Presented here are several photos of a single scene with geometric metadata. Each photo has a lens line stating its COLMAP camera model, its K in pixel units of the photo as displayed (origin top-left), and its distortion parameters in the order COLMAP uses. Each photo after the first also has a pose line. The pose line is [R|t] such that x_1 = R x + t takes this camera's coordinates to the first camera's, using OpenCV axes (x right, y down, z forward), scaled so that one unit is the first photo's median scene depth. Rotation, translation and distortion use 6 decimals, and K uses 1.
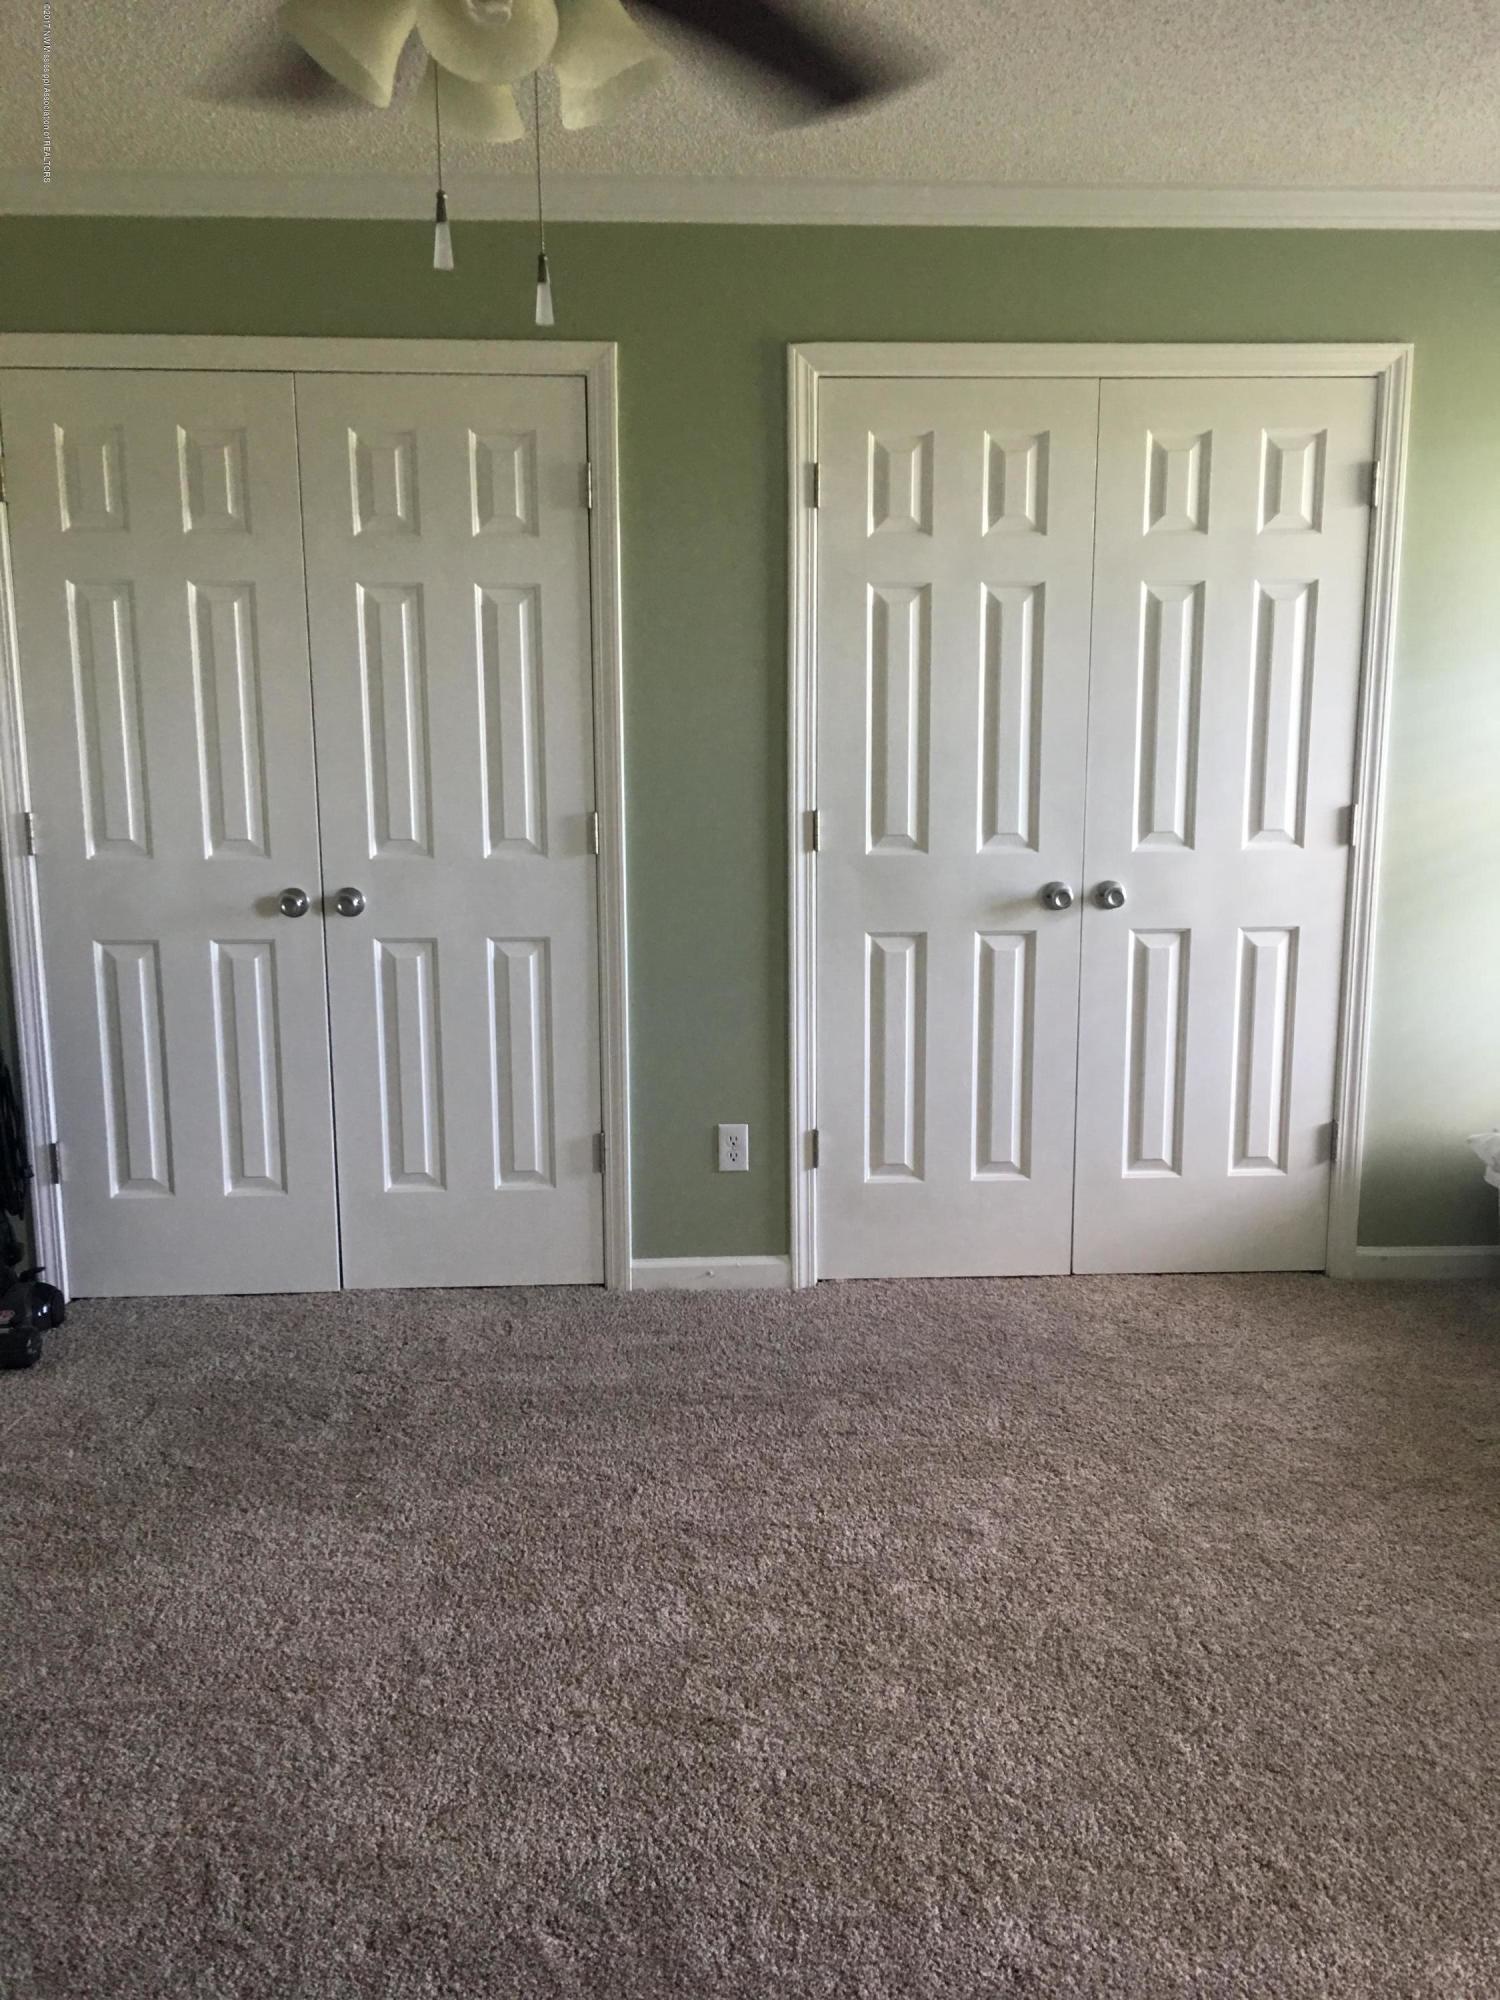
lens RADIAL K [[1687.2, 0, 750.4], [0, 1687.2, 982.8], [0, 0, 1]] dist [0.092599, -0.136638]
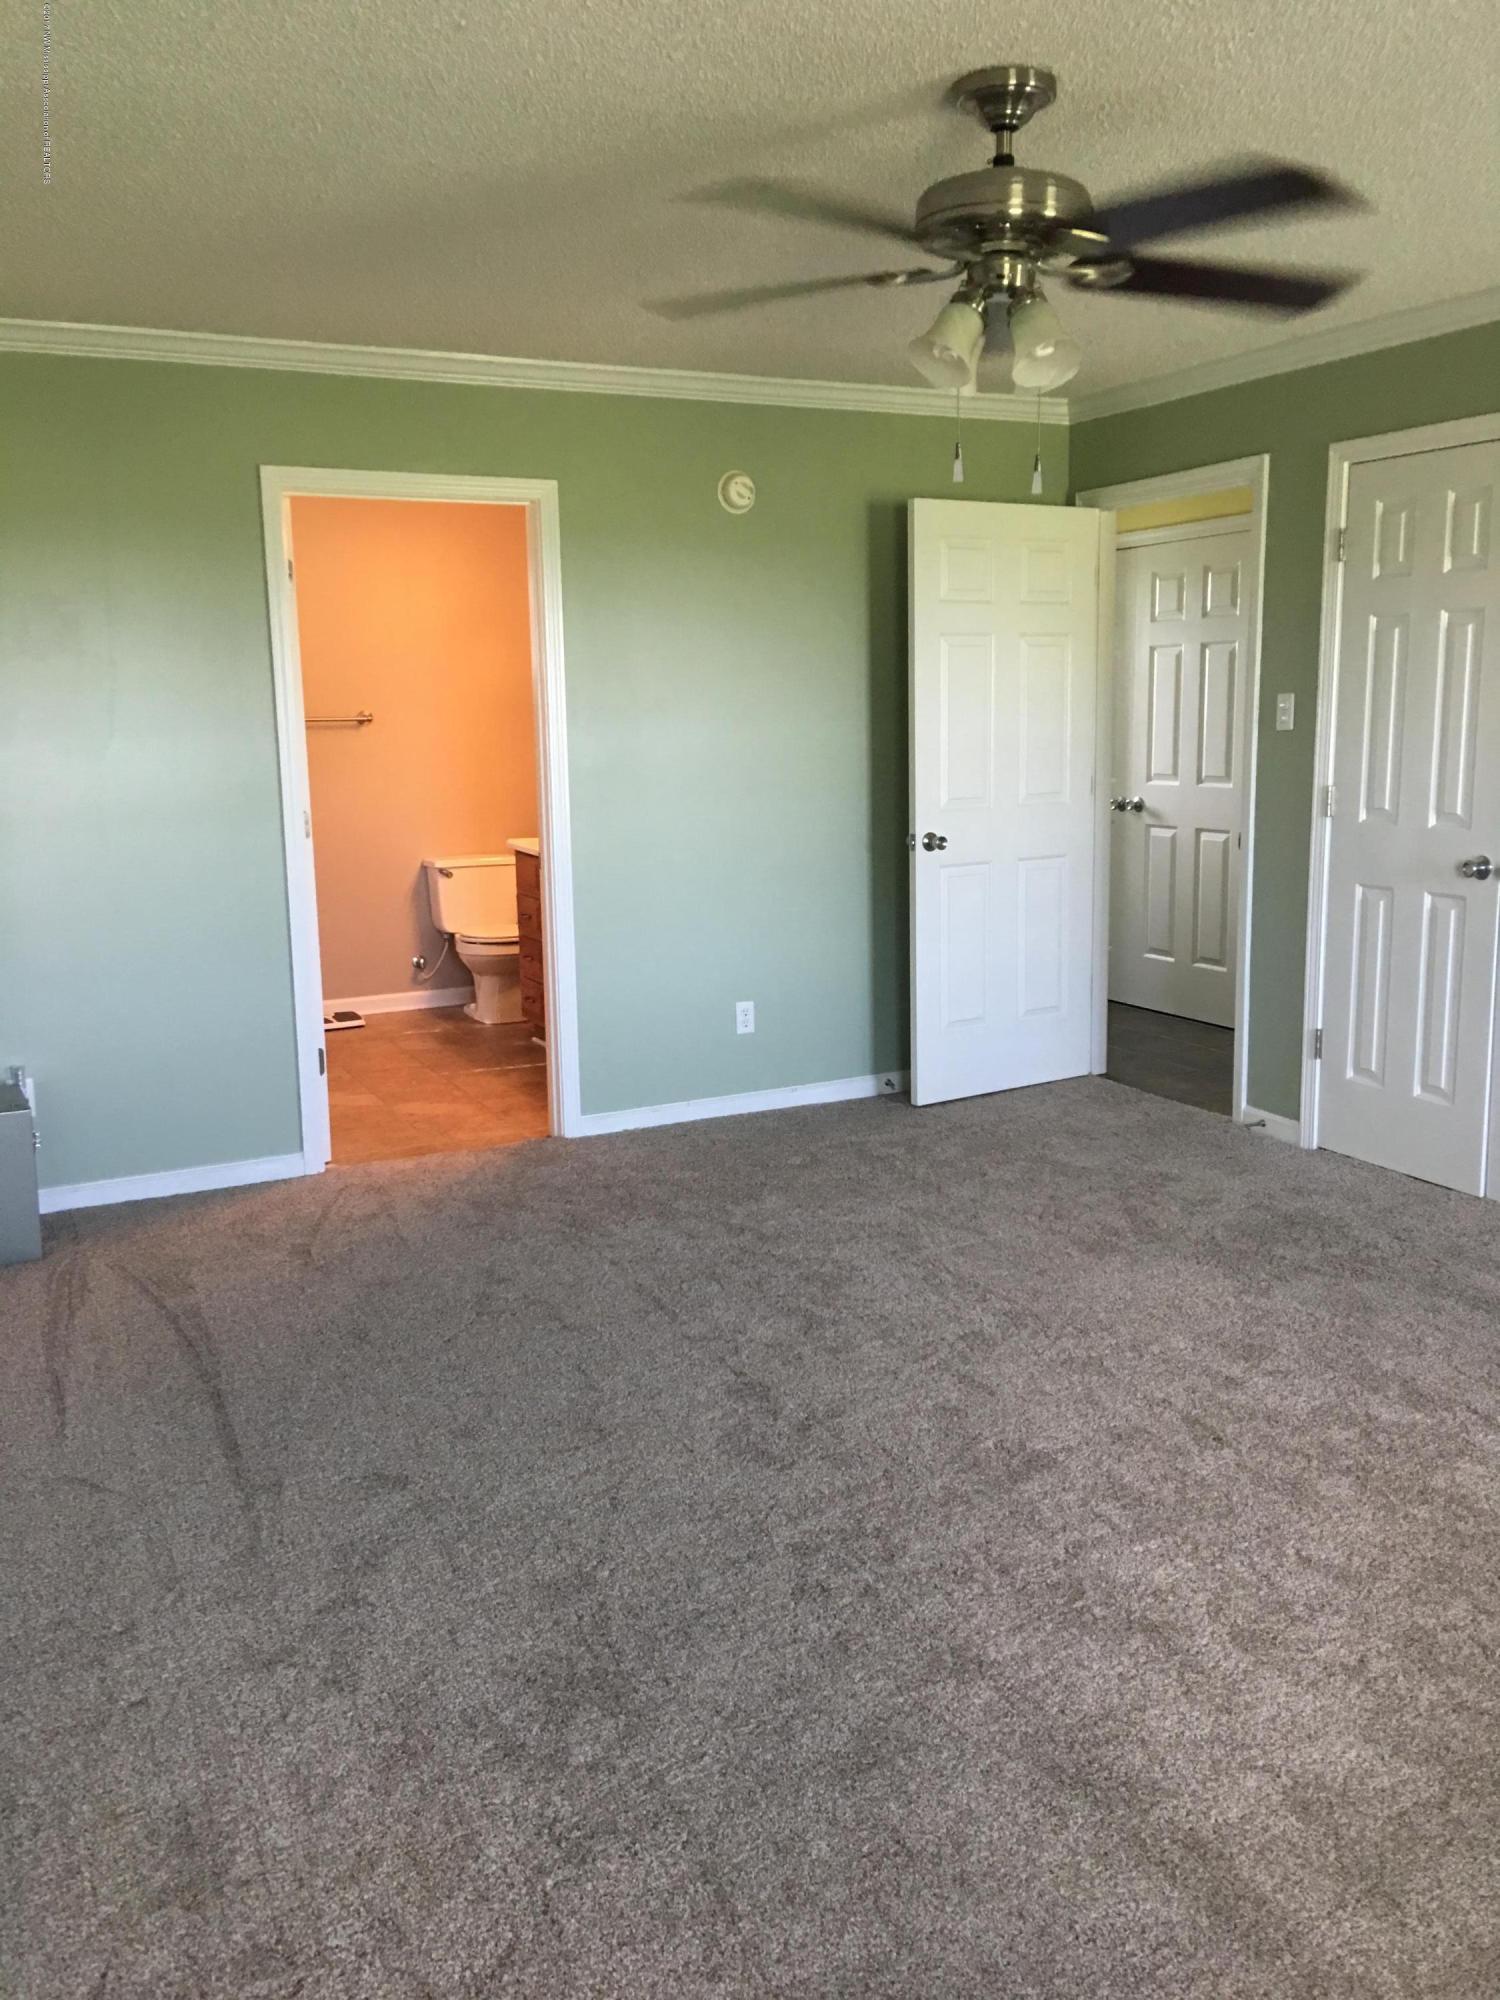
lens RADIAL K [[1687.2, 0, 750.4], [0, 1687.2, 982.8], [0, 0, 1]] dist [0.092599, -0.136638]
pose [[0.396413, 0.150076, -0.905723, 0.631296], [-0.149518, 0.983931, 0.097594, -0.007256], [0.905815, 0.096734, 0.412482, 0.027557]]
